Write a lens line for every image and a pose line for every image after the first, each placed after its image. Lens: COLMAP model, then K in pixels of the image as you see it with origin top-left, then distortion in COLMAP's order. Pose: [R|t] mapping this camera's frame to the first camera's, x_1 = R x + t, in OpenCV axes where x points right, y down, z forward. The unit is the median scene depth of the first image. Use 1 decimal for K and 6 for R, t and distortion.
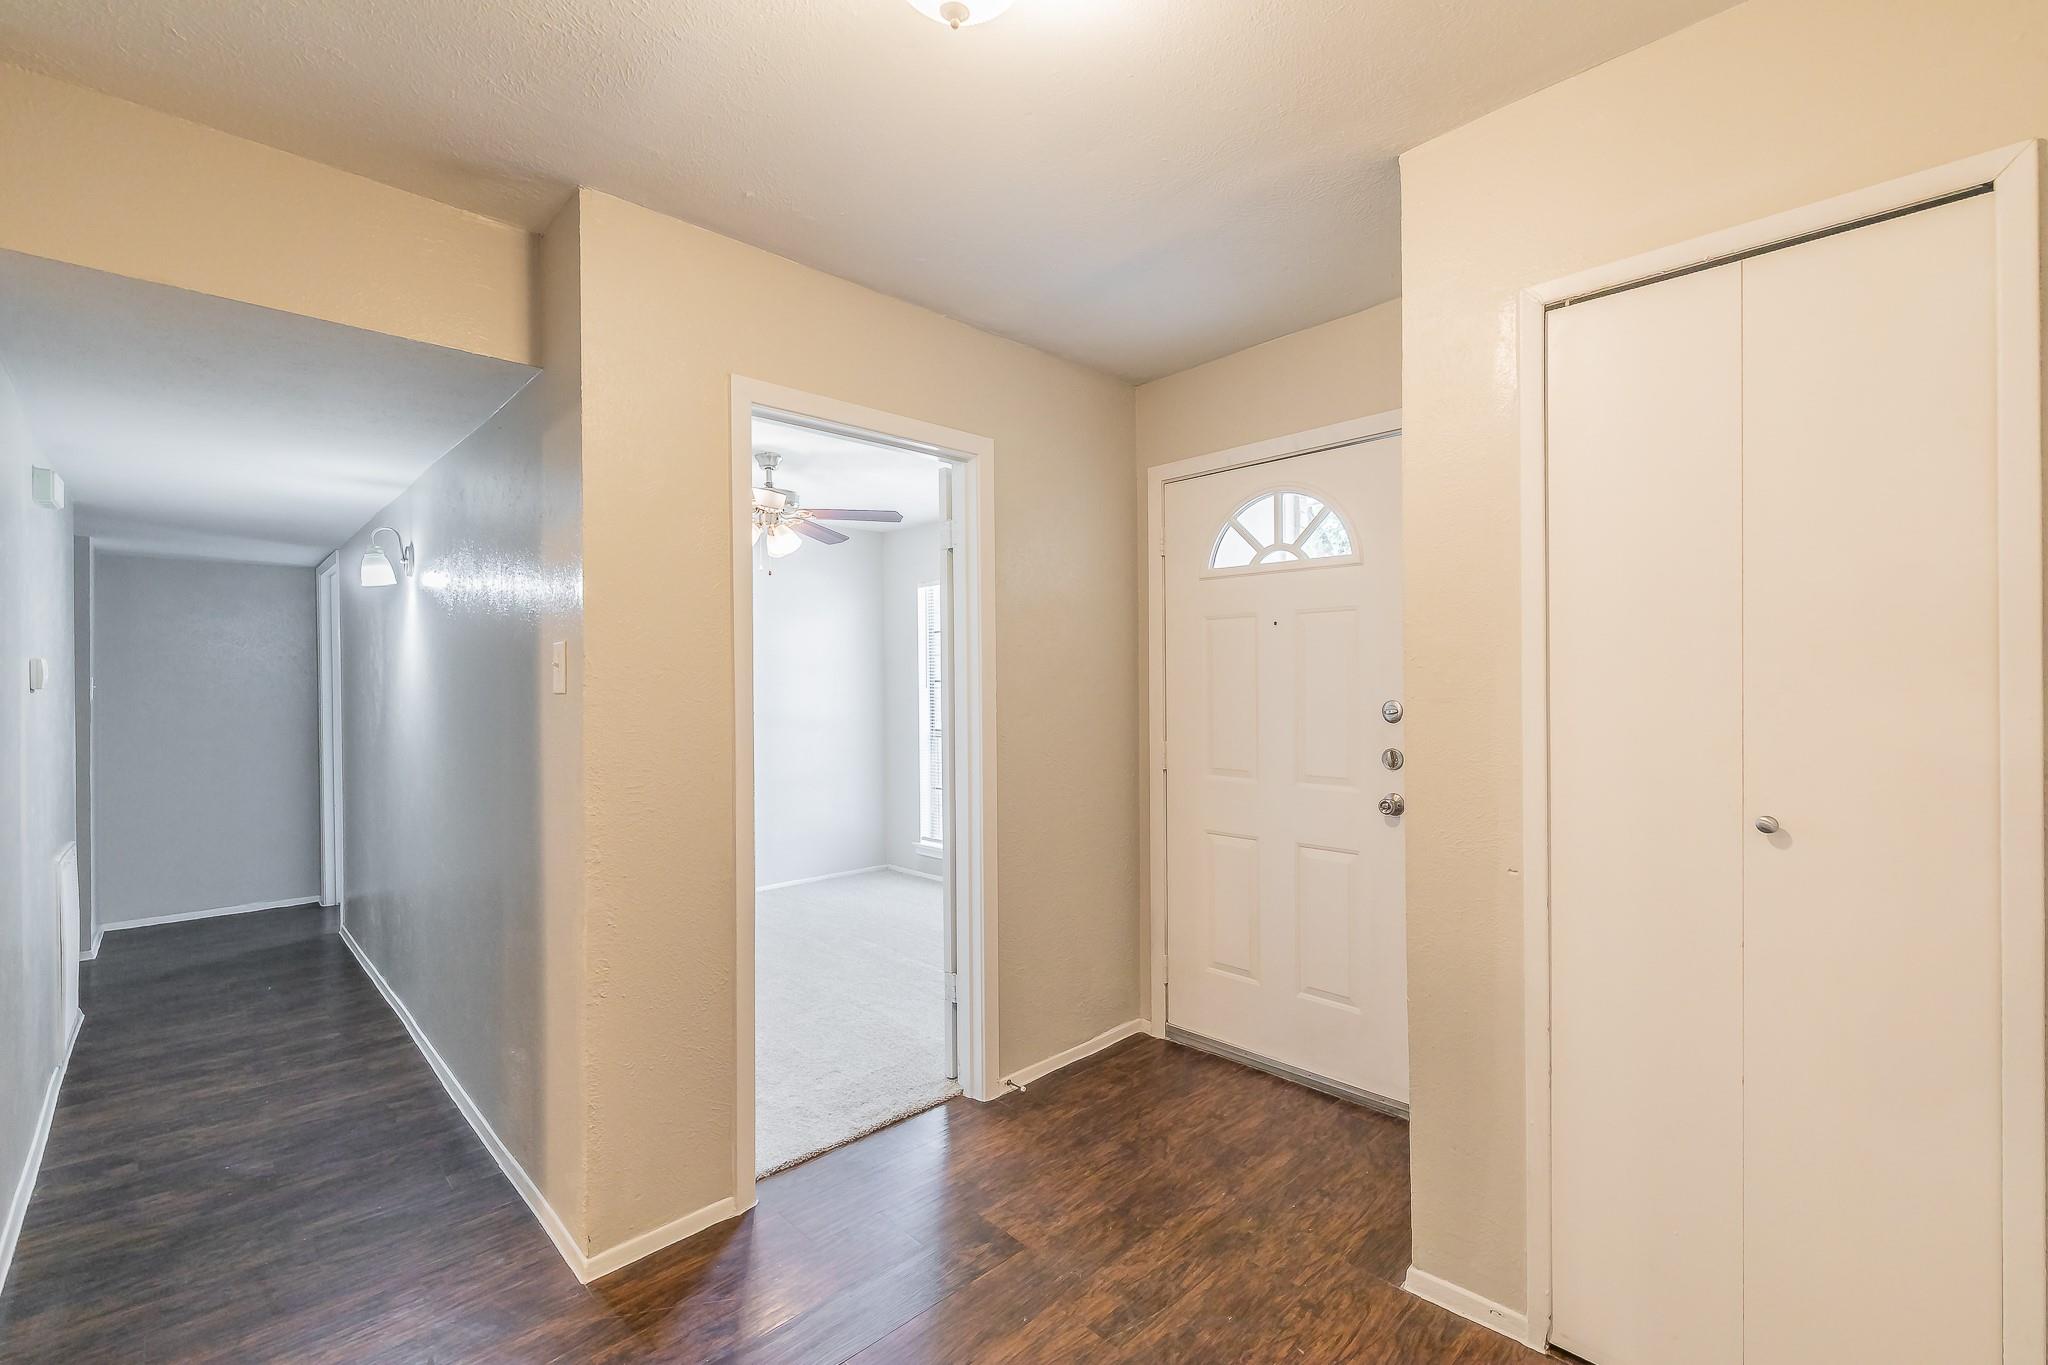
lens RADIAL K [[901.3, 0, 1027.2], [0, 901.3, 681.9], [0, 0, 1]] dist [0.000209, -0.000131]
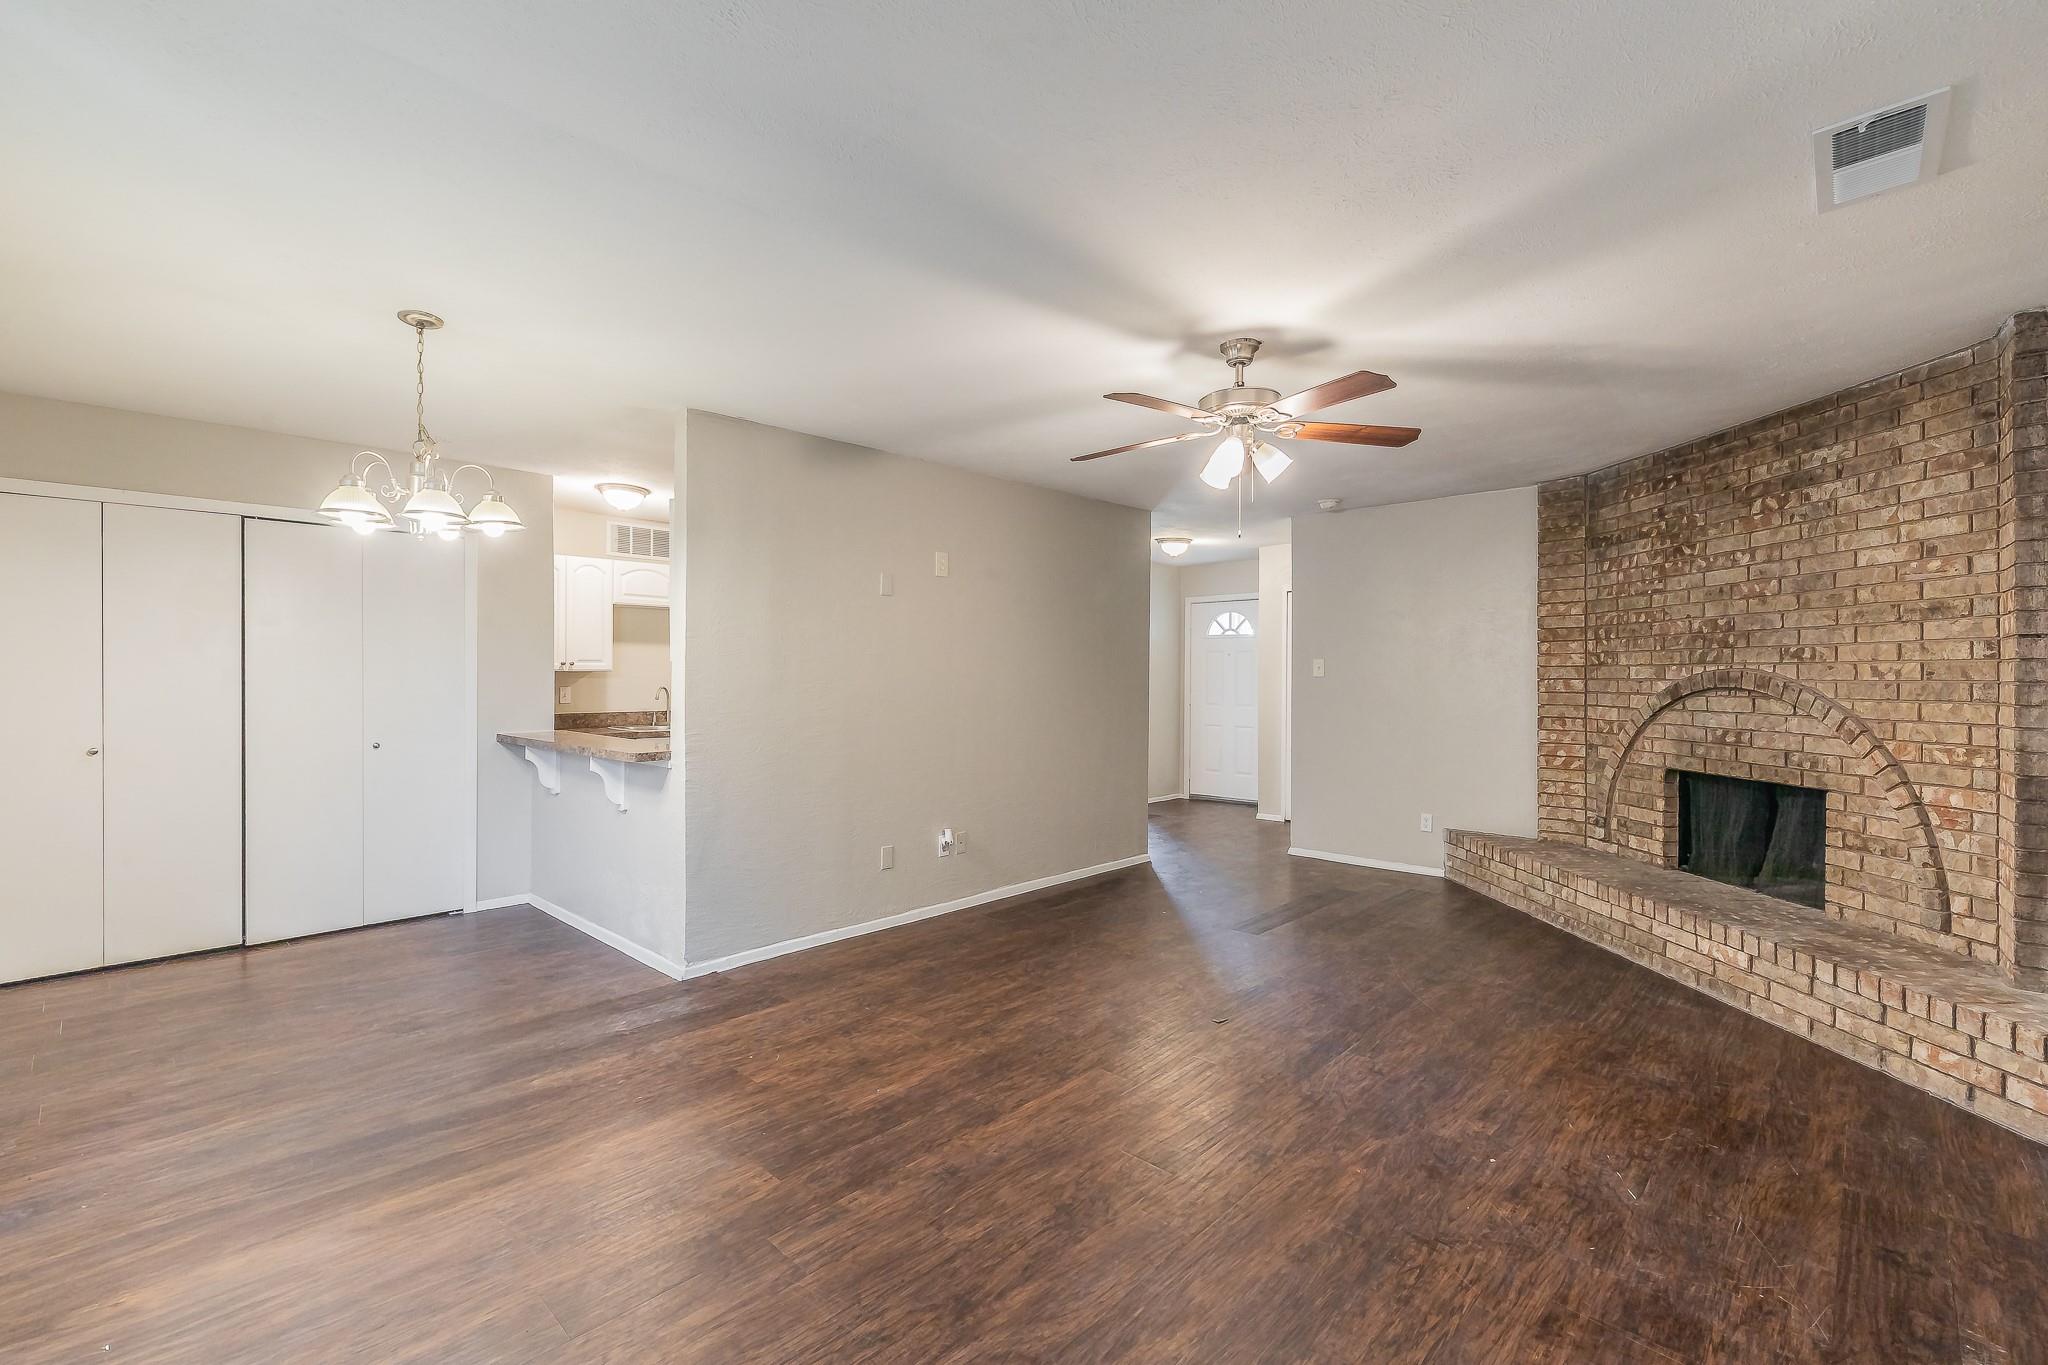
lens RADIAL K [[901.3, 0, 1006.0], [0, 901.3, 684.2], [0, 0, 1]] dist [0.000209, -0.000131]
pose [[0.999609, 0.018347, 0.021081, -0.517228], [-0.018460, 0.999816, 0.005183, 0.029149], [-0.020982, -0.005571, 0.999764, -1.944322]]
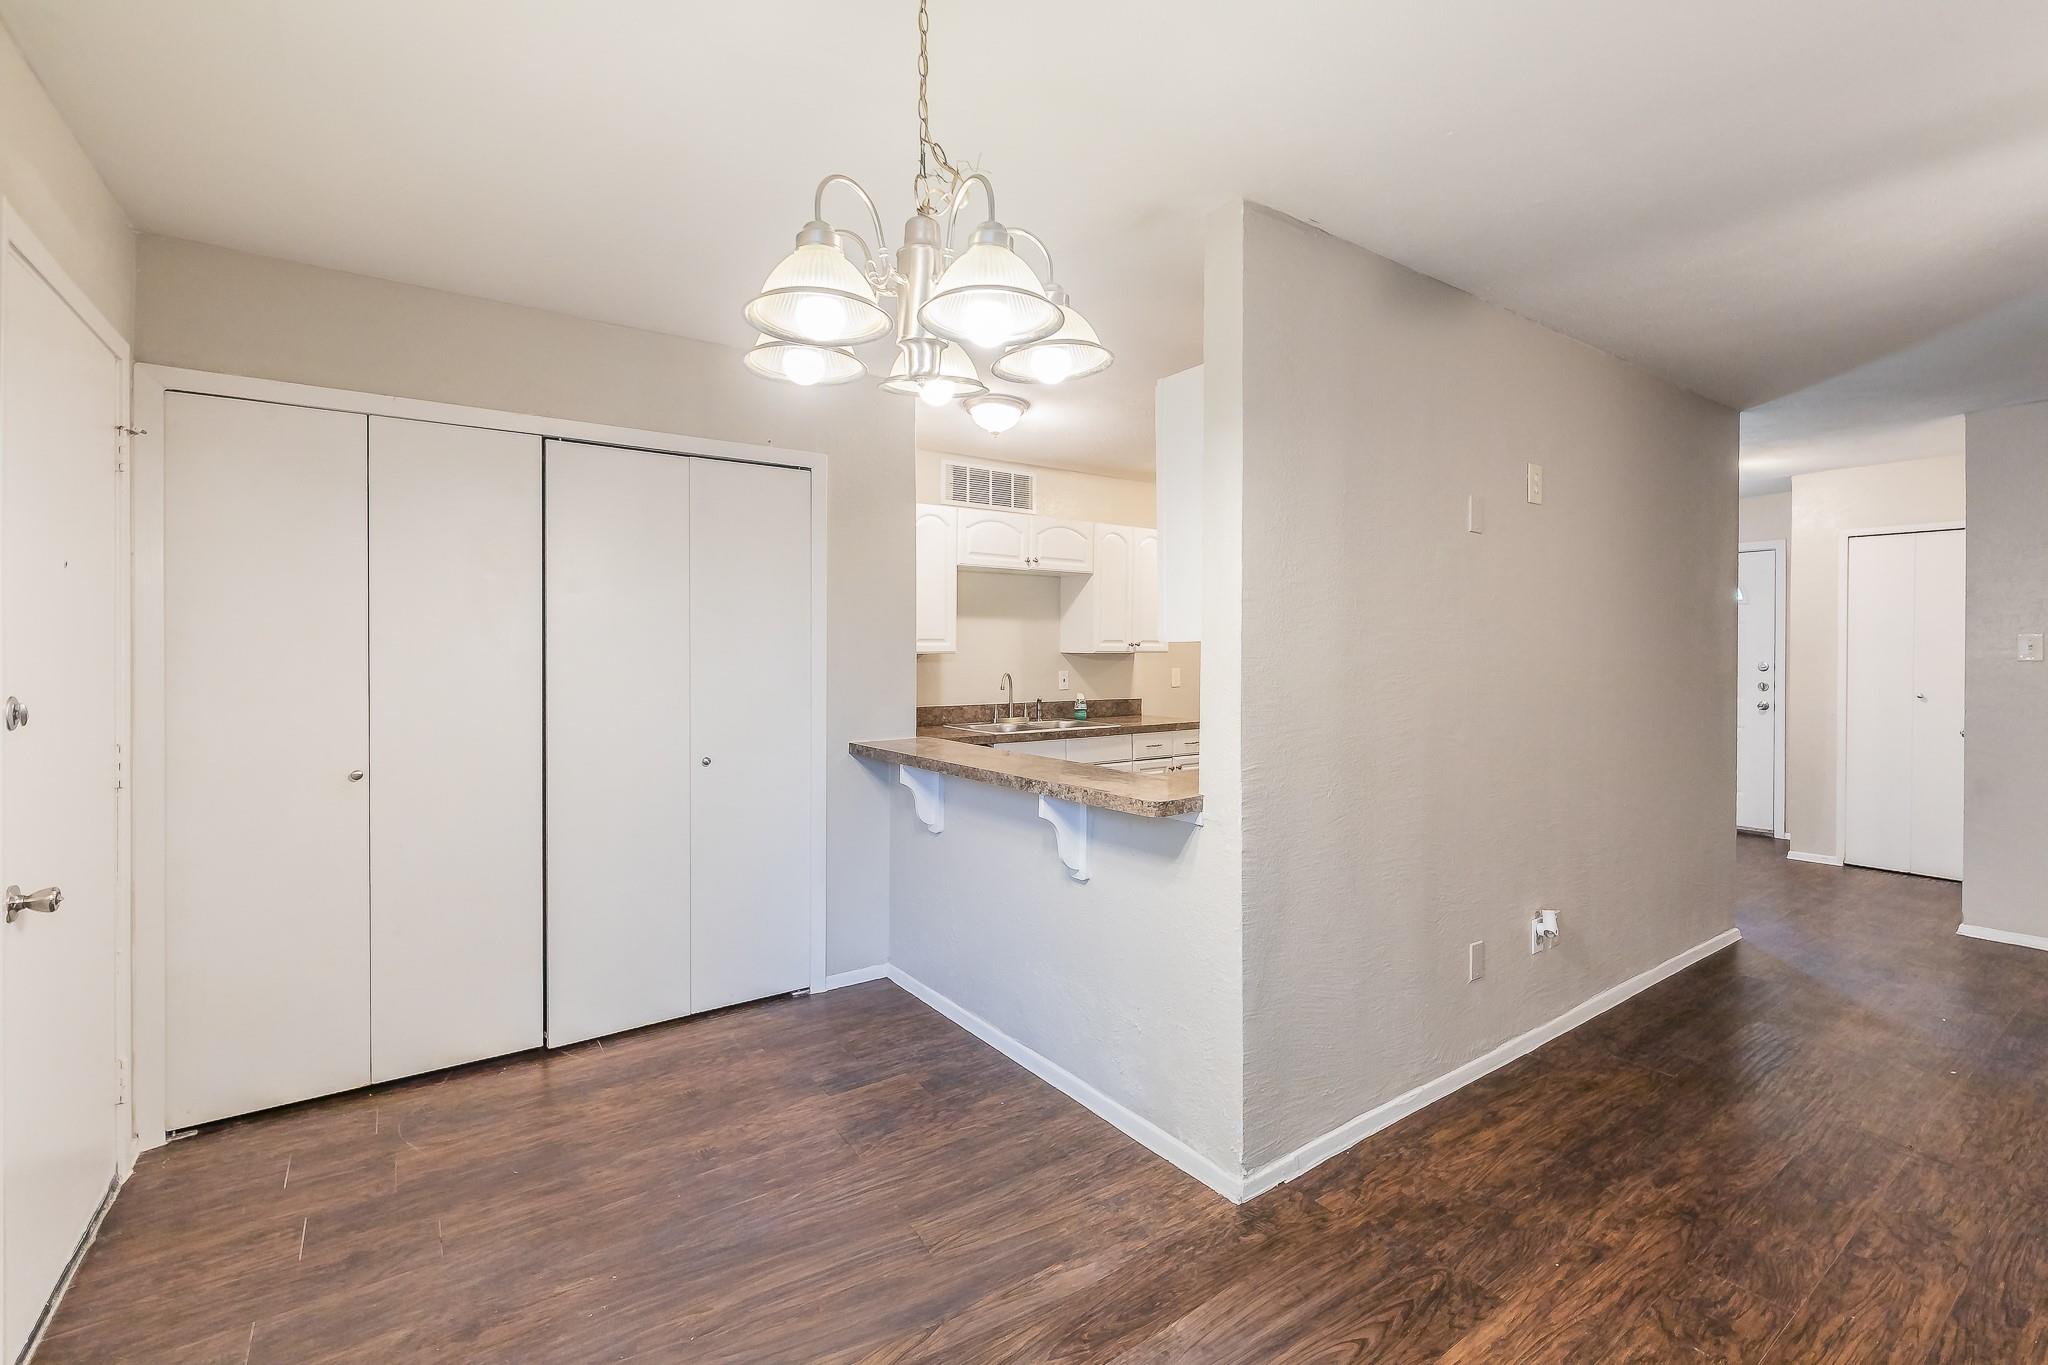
lens RADIAL K [[901.3, 0, 1026.0], [0, 901.3, 661.9], [0, 0, 1]] dist [0.000209, -0.000131]
pose [[0.987682, 0.018452, -0.155385, -0.999211], [-0.017172, 0.999807, 0.009577, 0.024143], [0.155531, -0.006791, 0.987808, -1.409948]]
